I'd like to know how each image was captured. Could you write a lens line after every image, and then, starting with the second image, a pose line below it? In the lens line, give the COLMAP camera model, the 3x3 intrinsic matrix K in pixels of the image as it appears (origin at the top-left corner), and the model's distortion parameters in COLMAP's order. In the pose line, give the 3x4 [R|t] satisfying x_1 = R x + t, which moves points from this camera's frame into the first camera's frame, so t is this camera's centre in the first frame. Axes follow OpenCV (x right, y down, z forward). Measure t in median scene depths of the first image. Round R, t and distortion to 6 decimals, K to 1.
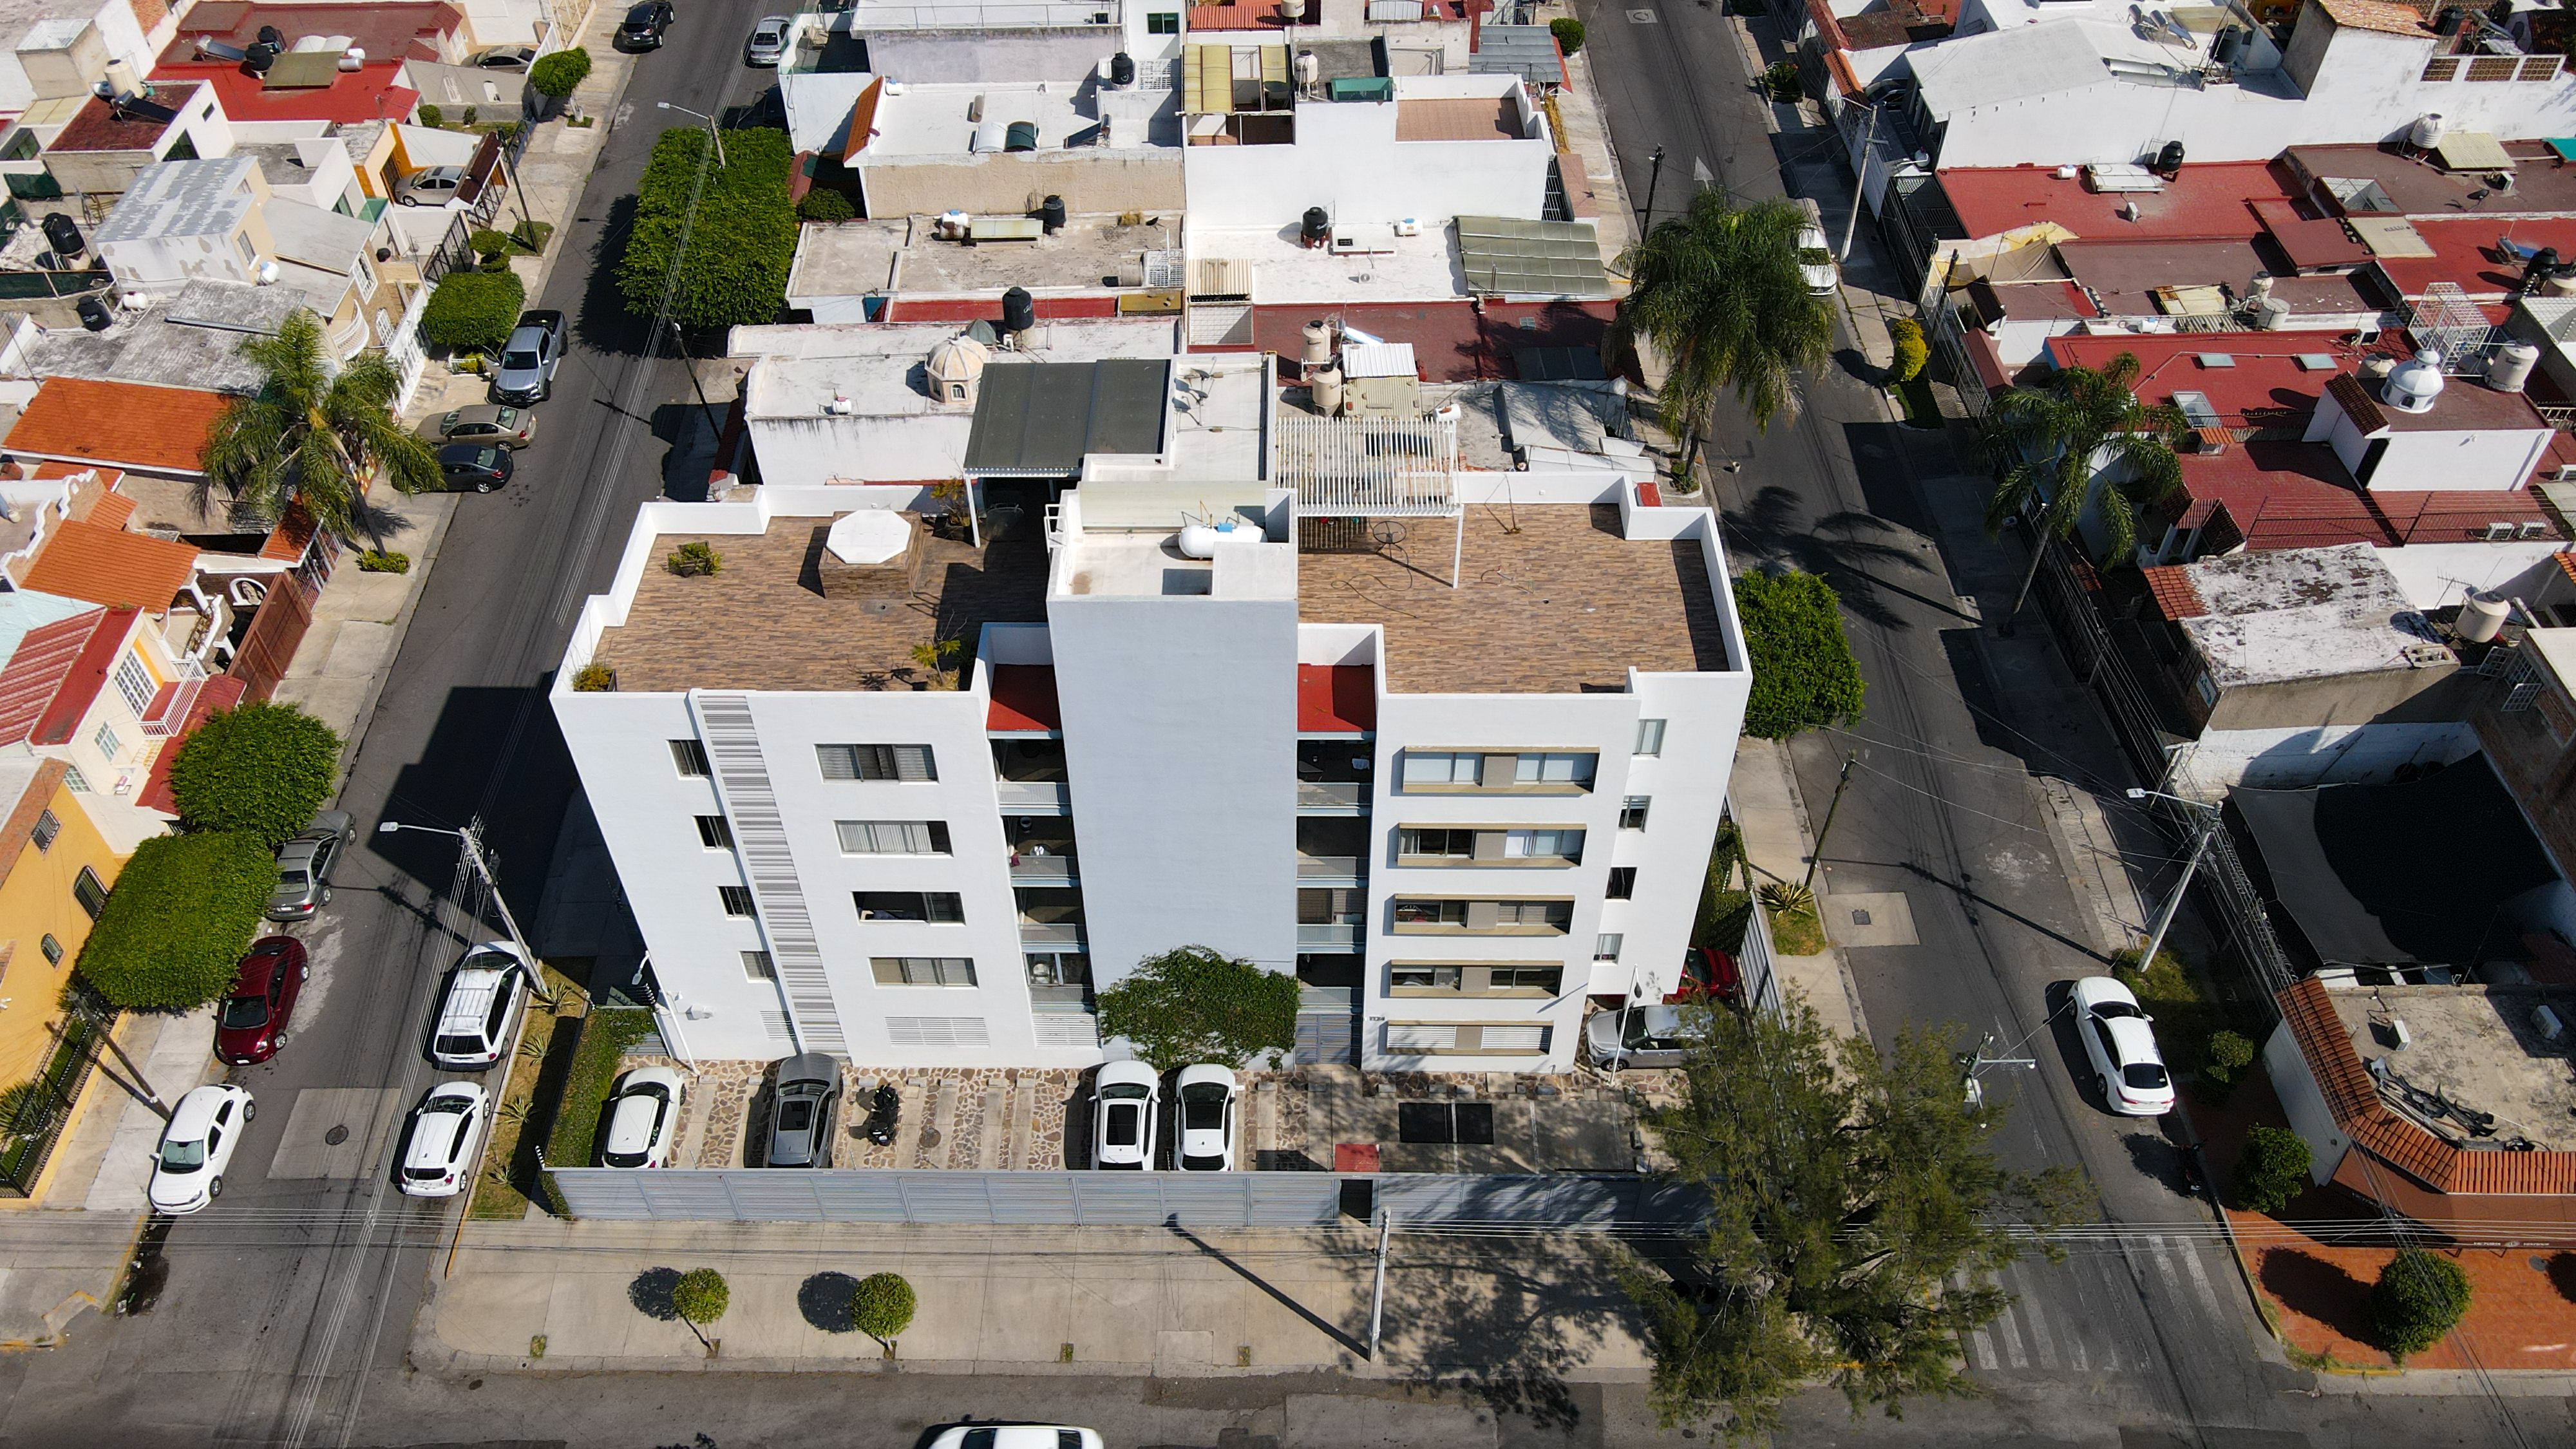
lens RADIAL K [[1907.0, 0, 1270.5], [0, 1907.0, 732.8], [0, 0, 1]] dist [-0.000199, 0.017811]
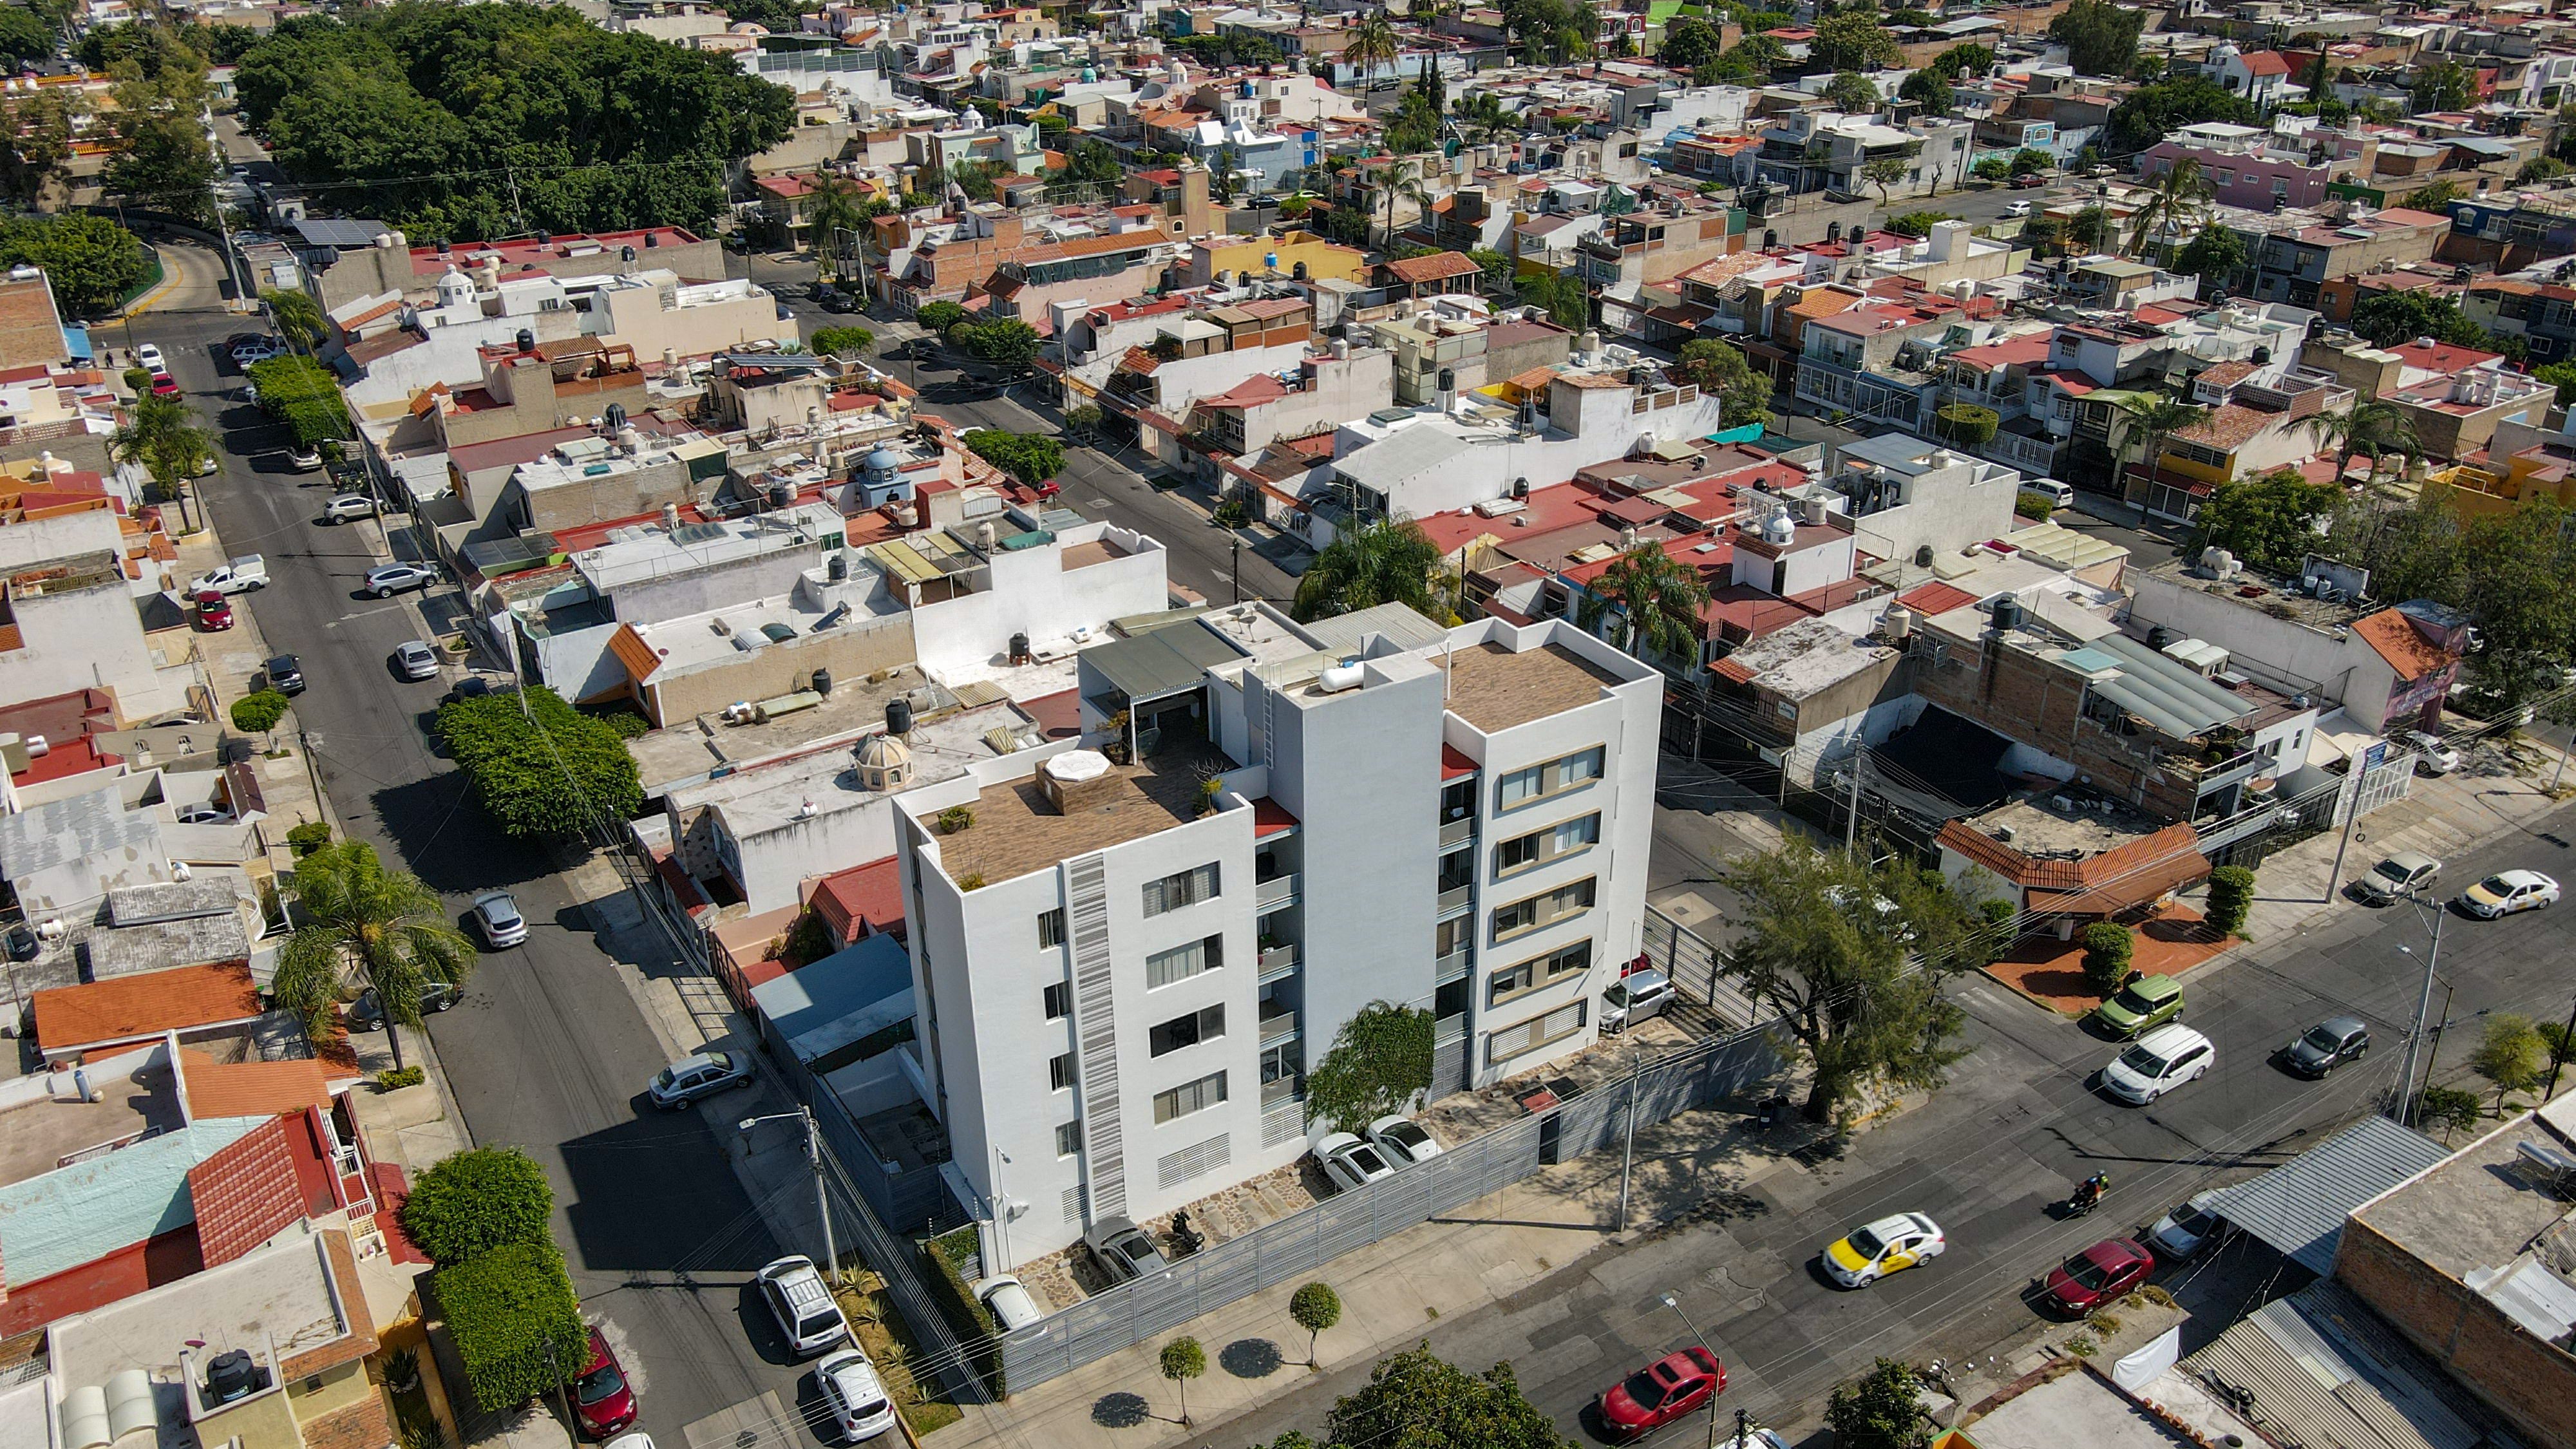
lens RADIAL K [[1907.0, 0, 1270.5], [0, 1907.0, 732.8], [0, 0, 1]] dist [-0.000199, 0.017811]
pose [[0.855402, -0.239309, 0.459367, -0.578397], [0.378119, 0.894628, -0.238047, 0.201748], [-0.353996, 0.377322, 0.855754, -0.166045]]
